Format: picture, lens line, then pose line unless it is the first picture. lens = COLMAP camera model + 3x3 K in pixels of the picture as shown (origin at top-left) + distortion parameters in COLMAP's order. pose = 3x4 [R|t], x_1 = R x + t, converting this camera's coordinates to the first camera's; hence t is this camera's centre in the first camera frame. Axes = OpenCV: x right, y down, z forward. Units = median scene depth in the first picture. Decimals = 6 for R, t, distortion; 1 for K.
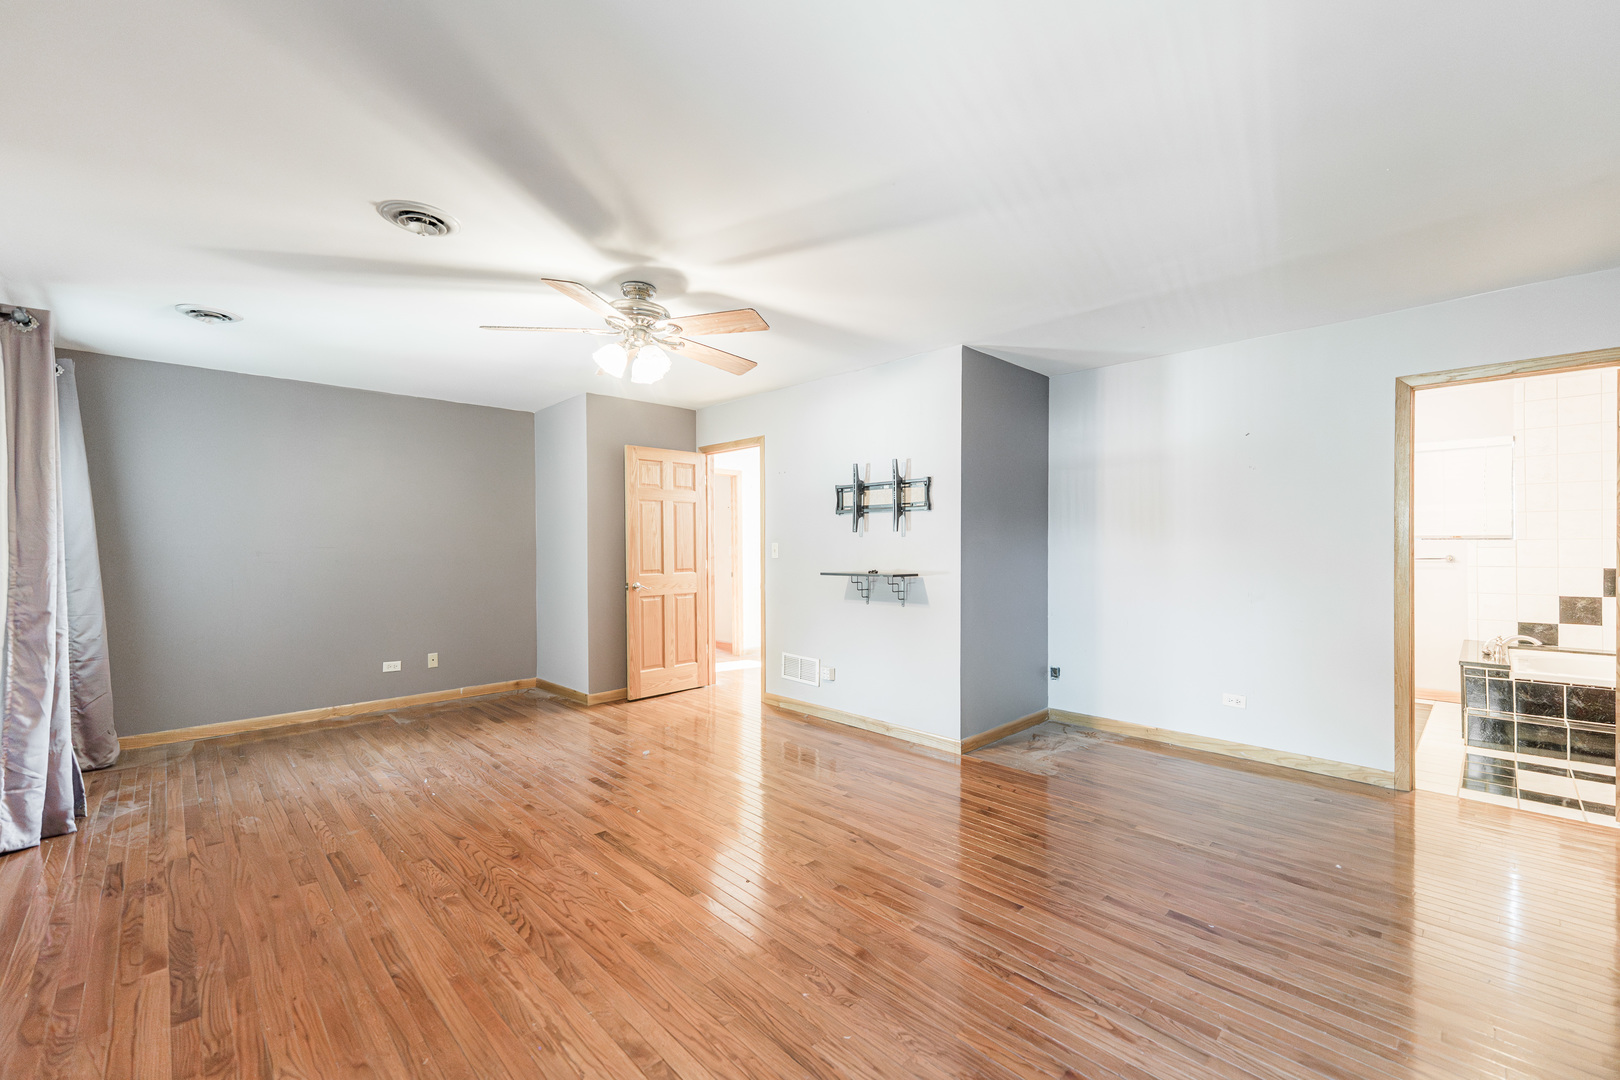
lens RADIAL K [[662.1, 0, 810.0], [0, 662.1, 540.0], [0, 0, 1]] dist [-0.000265, -0.000054]
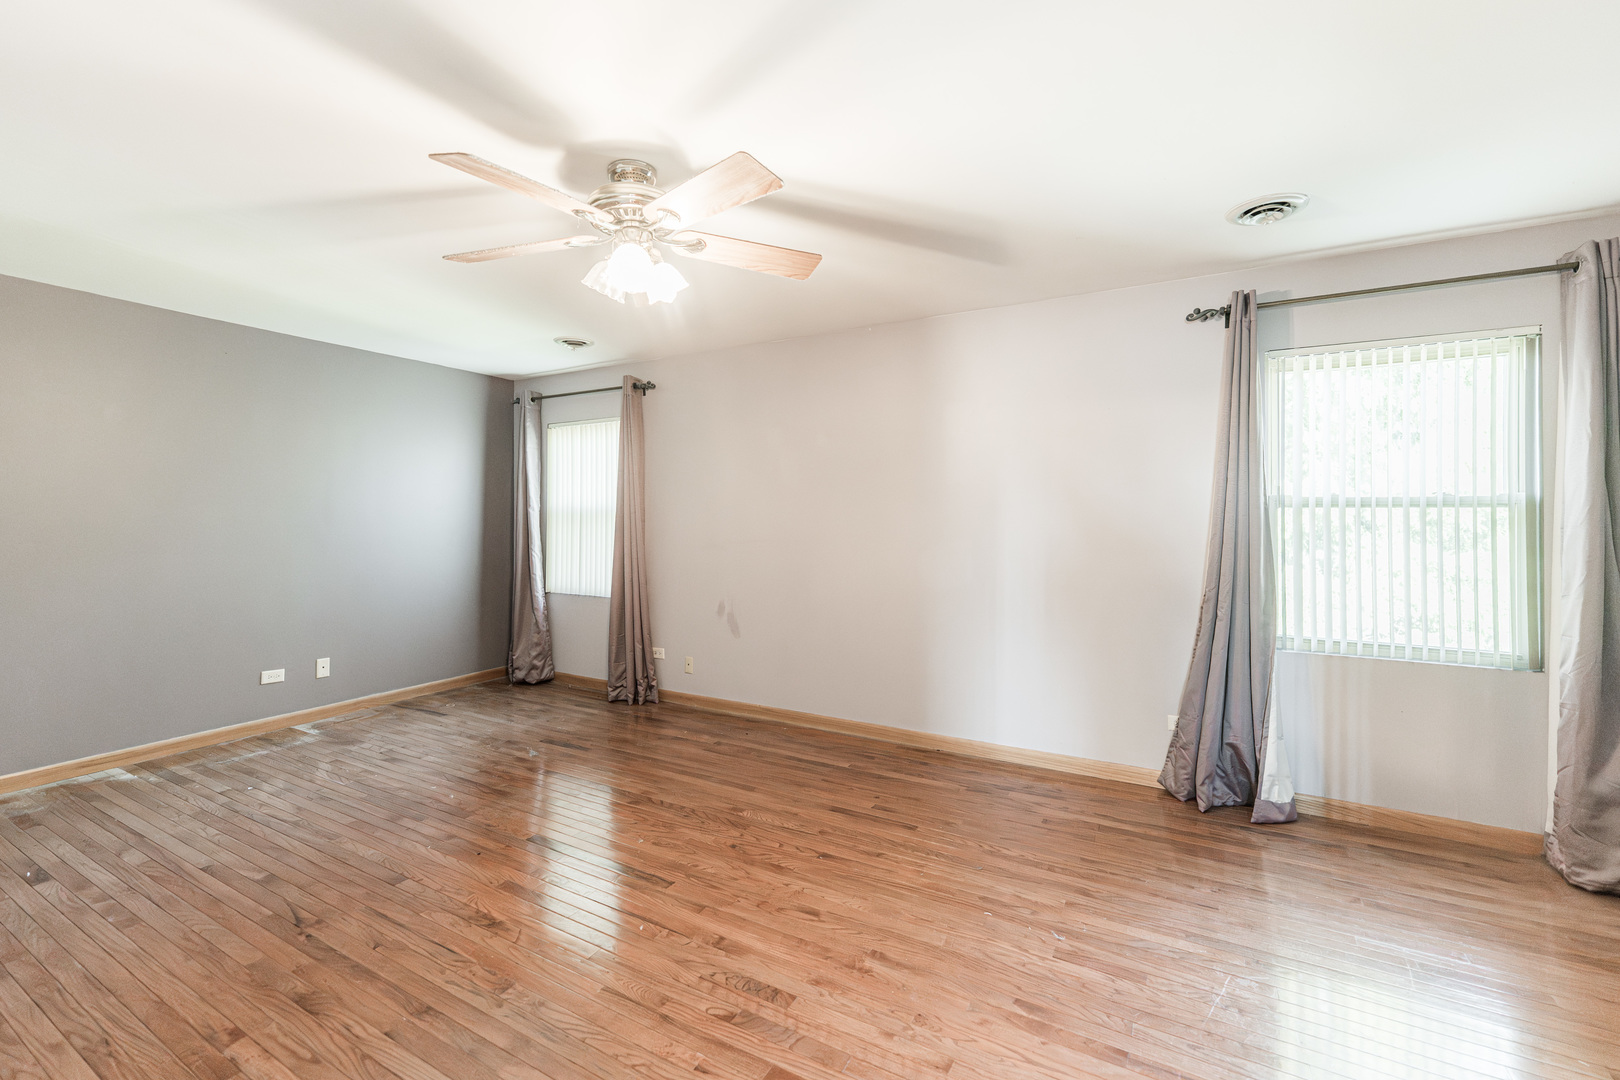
lens RADIAL K [[662.1, 0, 810.0], [0, 662.1, 540.0], [0, 0, 1]] dist [-0.000265, -0.000054]
pose [[-0.955257, 0.006954, -0.295695, -0.233988], [0.001628, 0.999832, 0.018253, 0.001025], [0.295773, 0.016955, -0.955108, 1.752276]]
